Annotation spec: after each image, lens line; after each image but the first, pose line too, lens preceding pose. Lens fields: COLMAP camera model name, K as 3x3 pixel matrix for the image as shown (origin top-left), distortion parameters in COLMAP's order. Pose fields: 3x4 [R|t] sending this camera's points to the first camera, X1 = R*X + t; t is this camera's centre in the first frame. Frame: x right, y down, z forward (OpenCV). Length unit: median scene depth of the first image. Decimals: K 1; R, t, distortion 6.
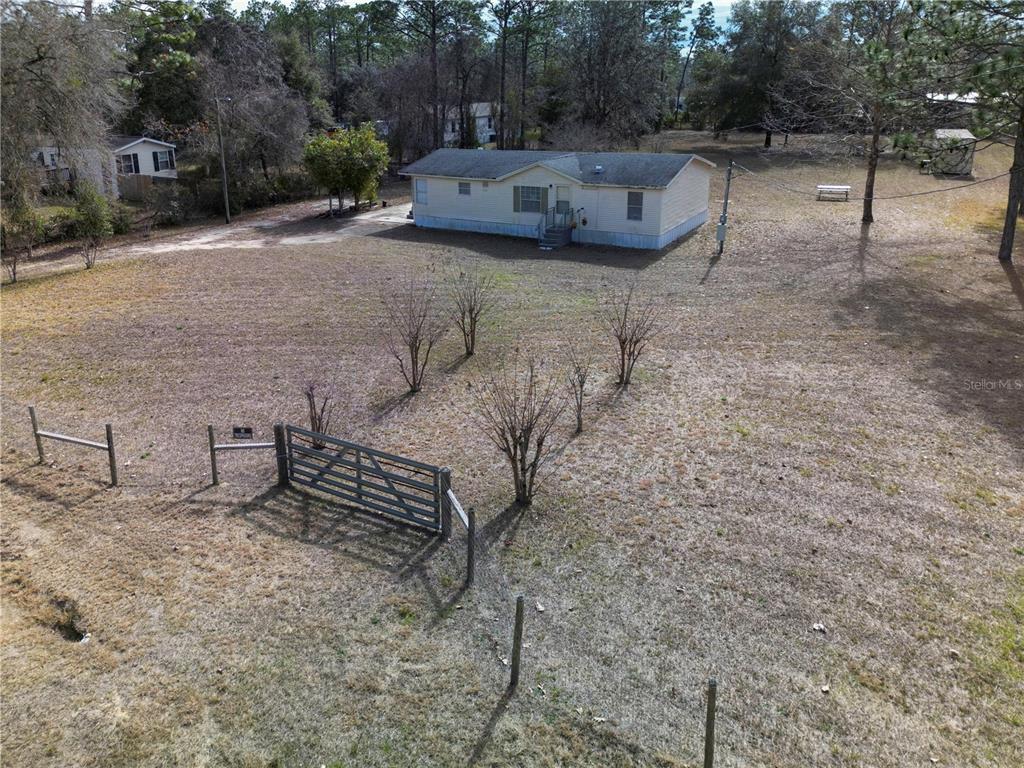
lens RADIAL K [[758.4, 0, 484.1], [0, 758.4, 307.5], [0, 0, 1]] dist [0.070796, -0.066272]
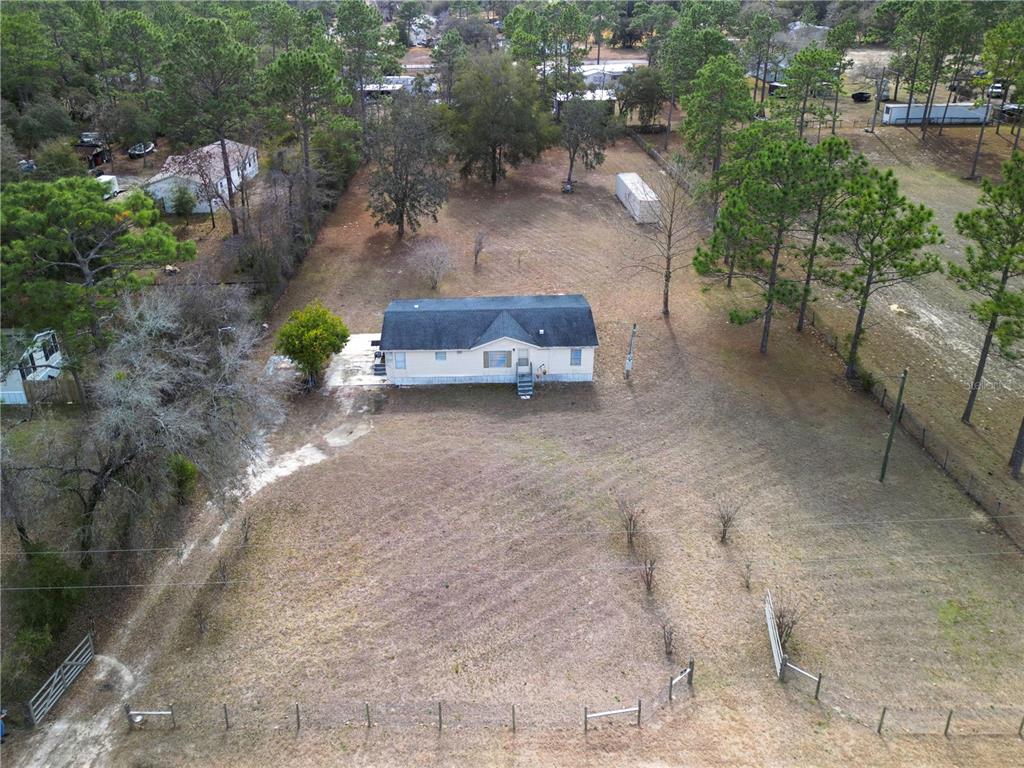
lens RADIAL K [[751.0, 0, 505.0], [0, 751.0, 308.9], [0, 0, 1]] dist [0.064661, -0.057062]
pose [[0.837957, -0.220220, 0.499330, -1.352504], [0.145905, 0.972064, 0.183858, -1.099913], [-0.525870, -0.081211, 0.846679, -0.369673]]
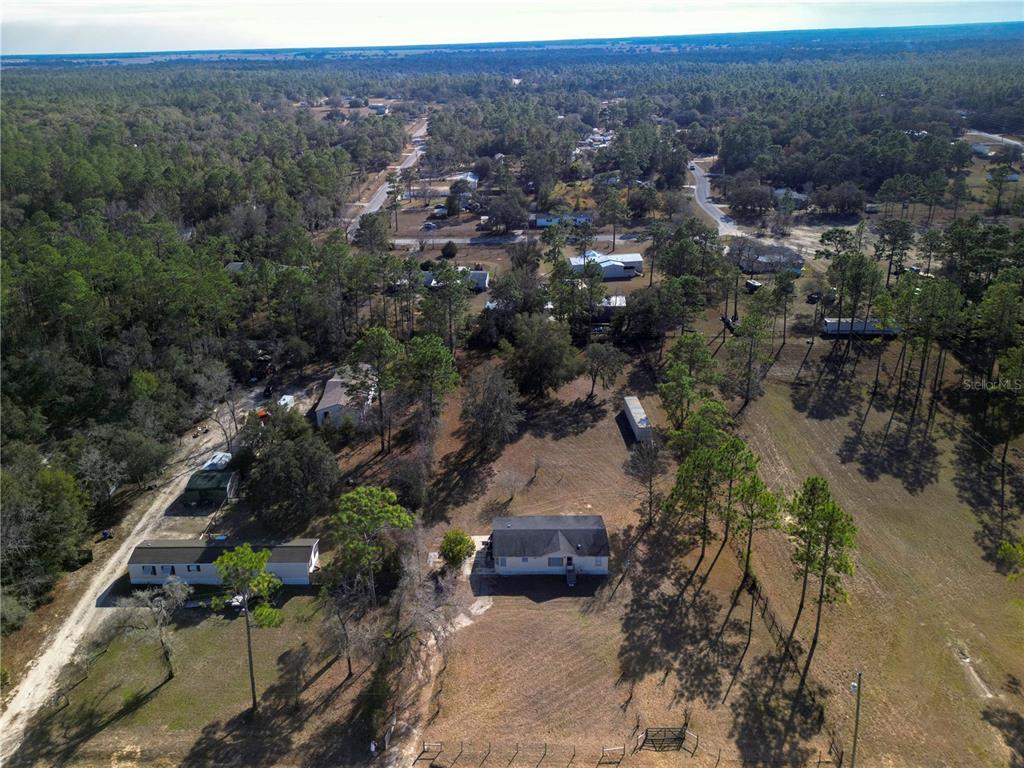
lens RADIAL K [[751.0, 0, 505.0], [0, 751.0, 308.9], [0, 0, 1]] dist [0.064661, -0.057062]
pose [[0.852851, -0.167077, 0.494703, -2.770972], [0.145383, 0.985942, 0.082348, -2.806690], [-0.501507, 0.001691, 0.865152, -2.602246]]
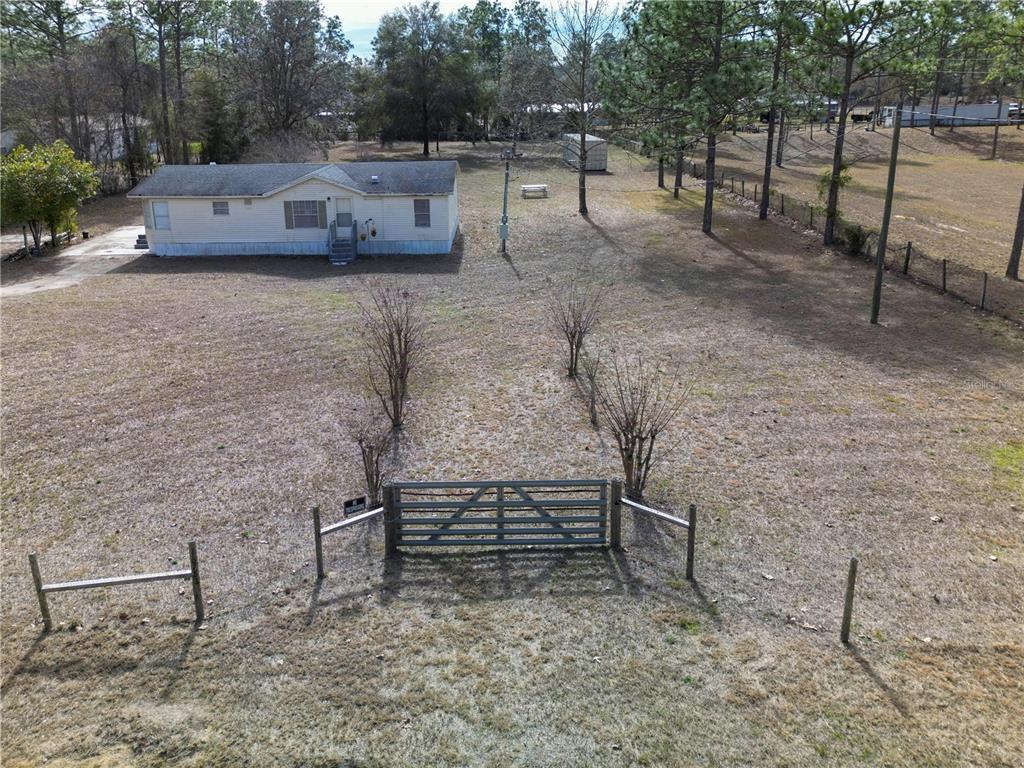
lens RADIAL K [[751.0, 0, 505.0], [0, 751.0, 308.9], [0, 0, 1]] dist [0.064661, -0.057062]
pose [[0.852932, -0.140845, 0.502663, -0.490765], [0.145491, 0.988898, 0.030215, -0.043362], [-0.501338, 0.047361, 0.863954, 0.168285]]
